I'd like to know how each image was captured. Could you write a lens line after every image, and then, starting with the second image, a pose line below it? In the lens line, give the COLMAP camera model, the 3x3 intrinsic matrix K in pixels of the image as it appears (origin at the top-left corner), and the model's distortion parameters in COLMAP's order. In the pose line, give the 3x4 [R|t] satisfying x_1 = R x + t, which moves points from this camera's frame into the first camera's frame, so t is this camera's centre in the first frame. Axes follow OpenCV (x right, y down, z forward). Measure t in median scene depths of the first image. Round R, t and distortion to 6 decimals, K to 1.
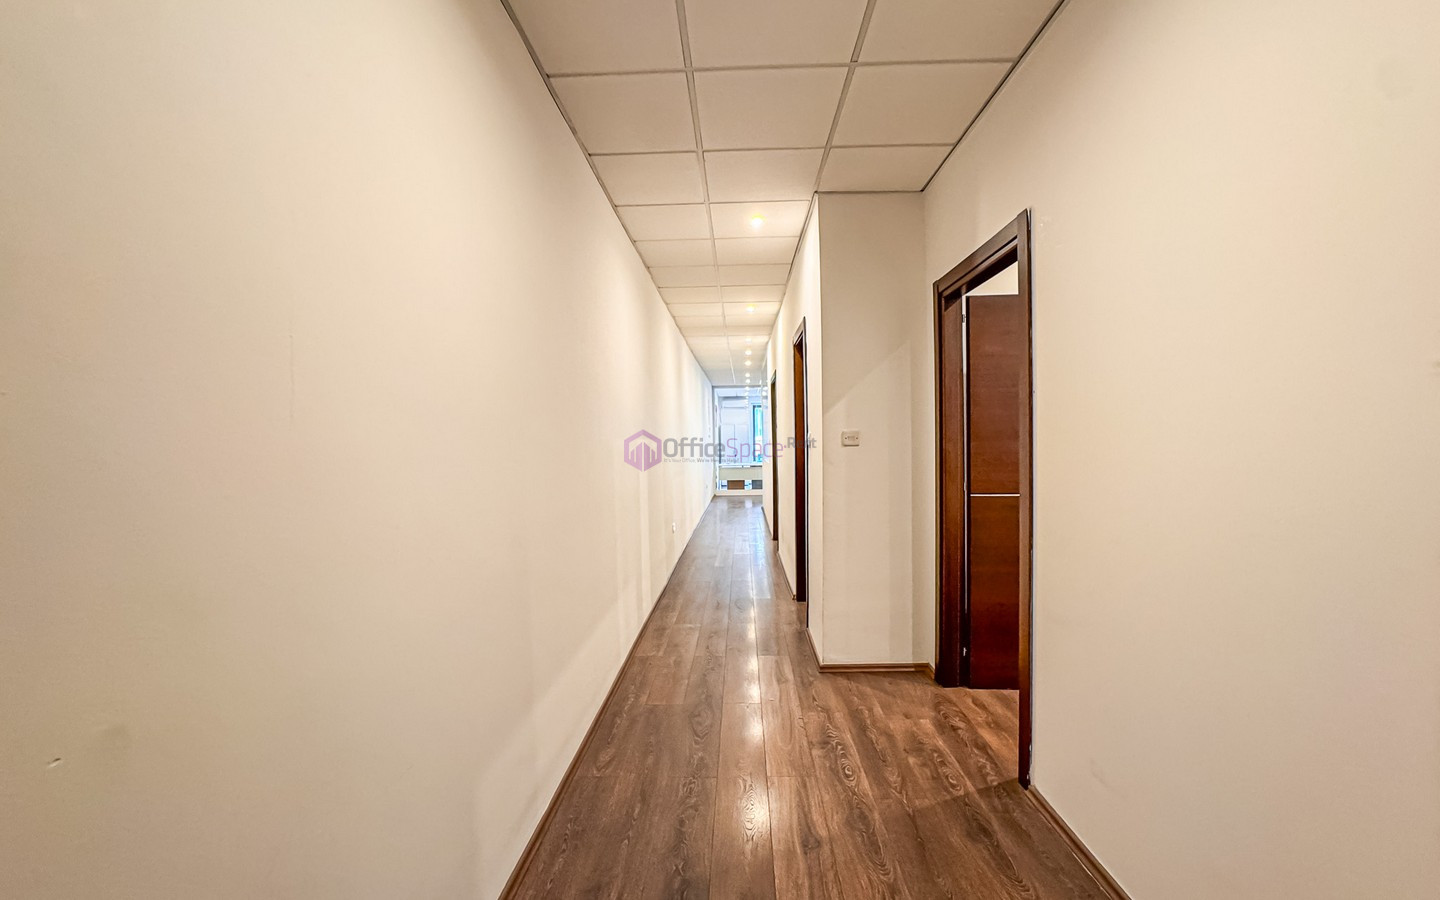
lens RADIAL K [[586.2, 0, 722.8], [0, 586.2, 453.7], [0, 0, 1]] dist [-0.032102, 0.015537]
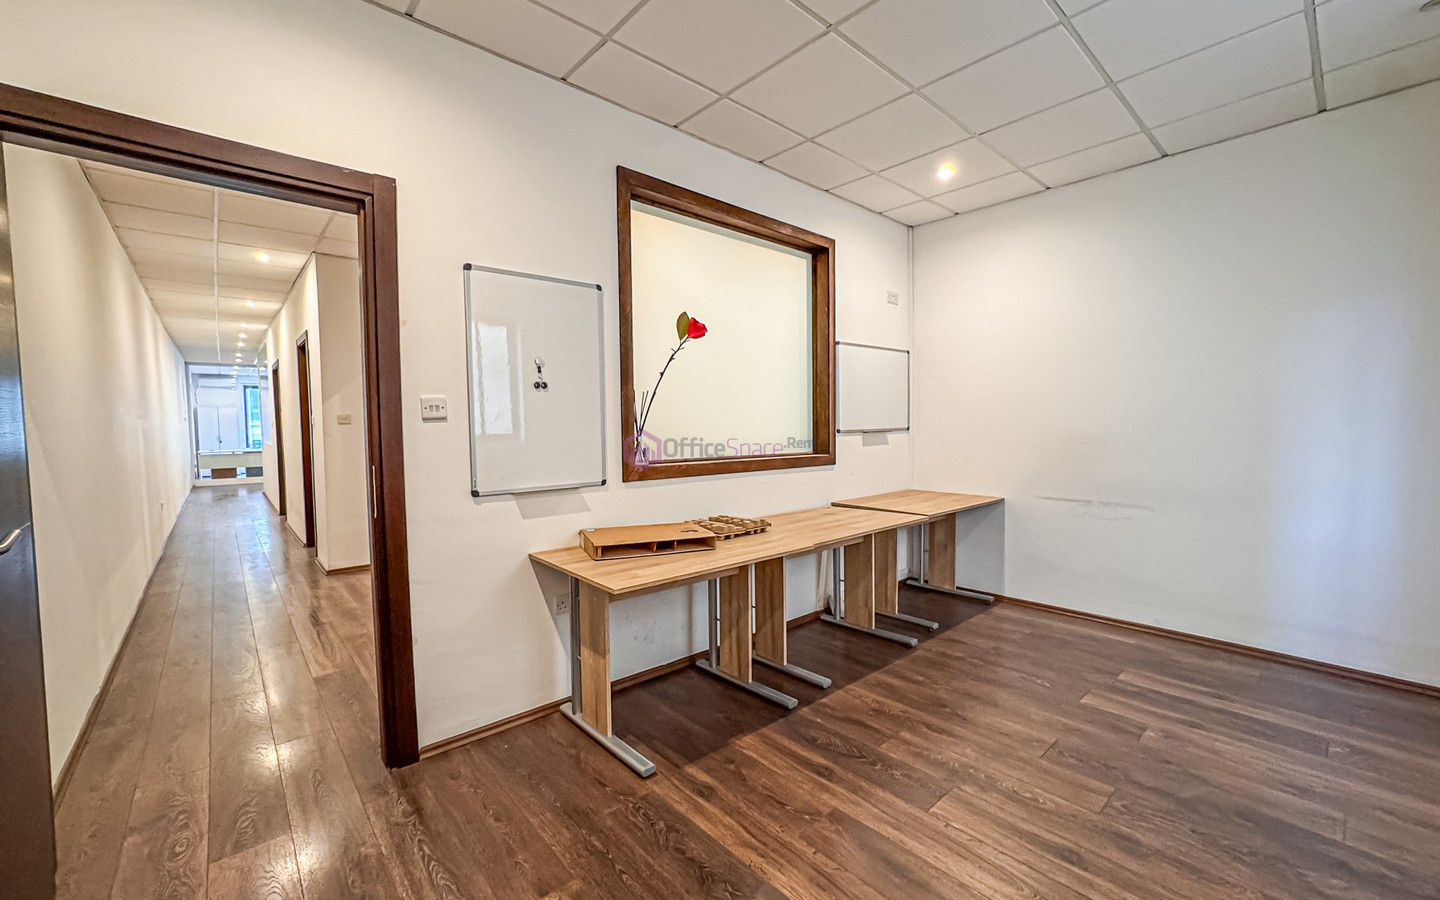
lens RADIAL K [[586.2, 0, 722.8], [0, 586.2, 453.7], [0, 0, 1]] dist [-0.032102, 0.015537]
pose [[0.731061, -0.028423, 0.681720, -0.036082], [0.012750, 0.999527, 0.028001, 0.012792], [-0.682193, -0.011779, 0.731077, -0.298936]]
